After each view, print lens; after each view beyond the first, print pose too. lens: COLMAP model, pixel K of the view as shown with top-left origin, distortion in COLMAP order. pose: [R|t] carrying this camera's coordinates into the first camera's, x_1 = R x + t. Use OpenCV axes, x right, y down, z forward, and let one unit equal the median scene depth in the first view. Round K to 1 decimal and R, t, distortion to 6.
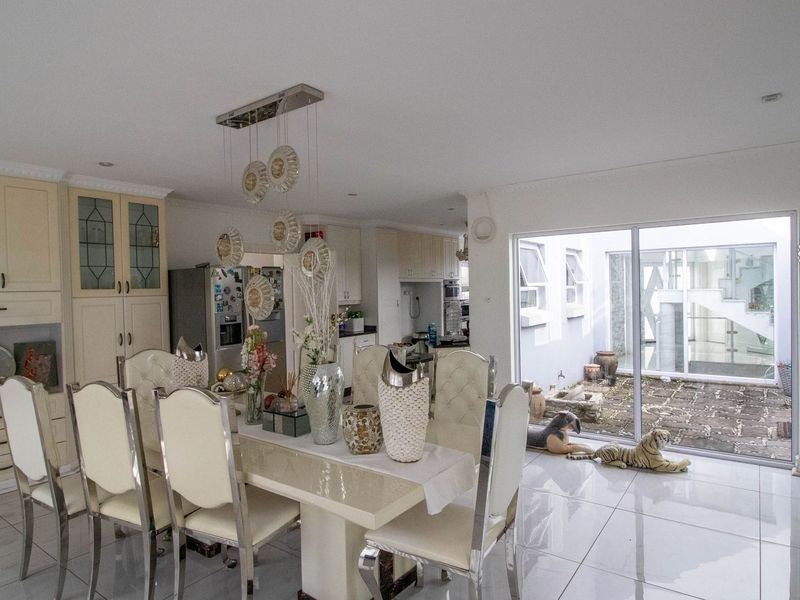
lens RADIAL K [[491.3, 0, 410.7], [0, 491.3, 298.6], [0, 0, 1]] dist [0.004214, -0.000467]
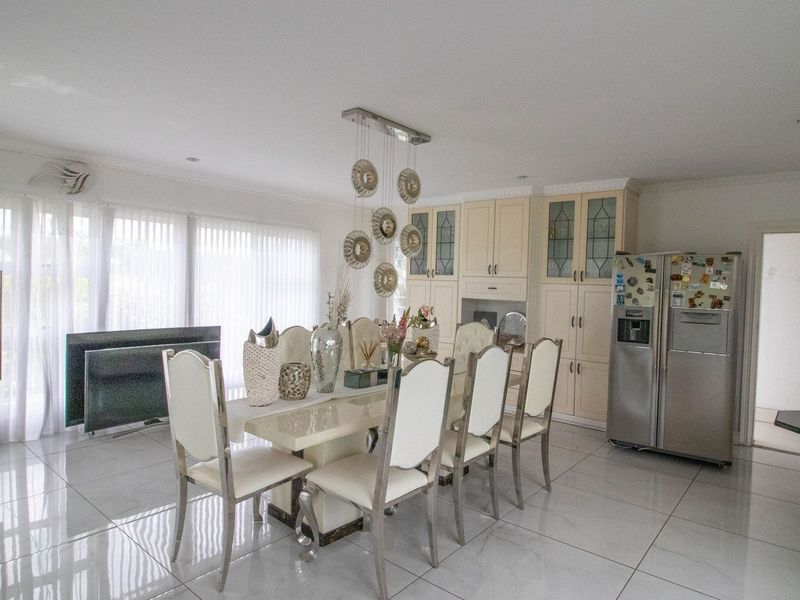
lens RADIAL K [[491.3, 0, 410.7], [0, 491.3, 298.6], [0, 0, 1]] dist [0.004214, -0.000467]
pose [[-0.062386, 0.055804, -0.996491, 0.572694], [-0.043429, 0.997338, 0.058570, -0.021038], [0.997107, 0.046930, -0.059796, 0.686392]]
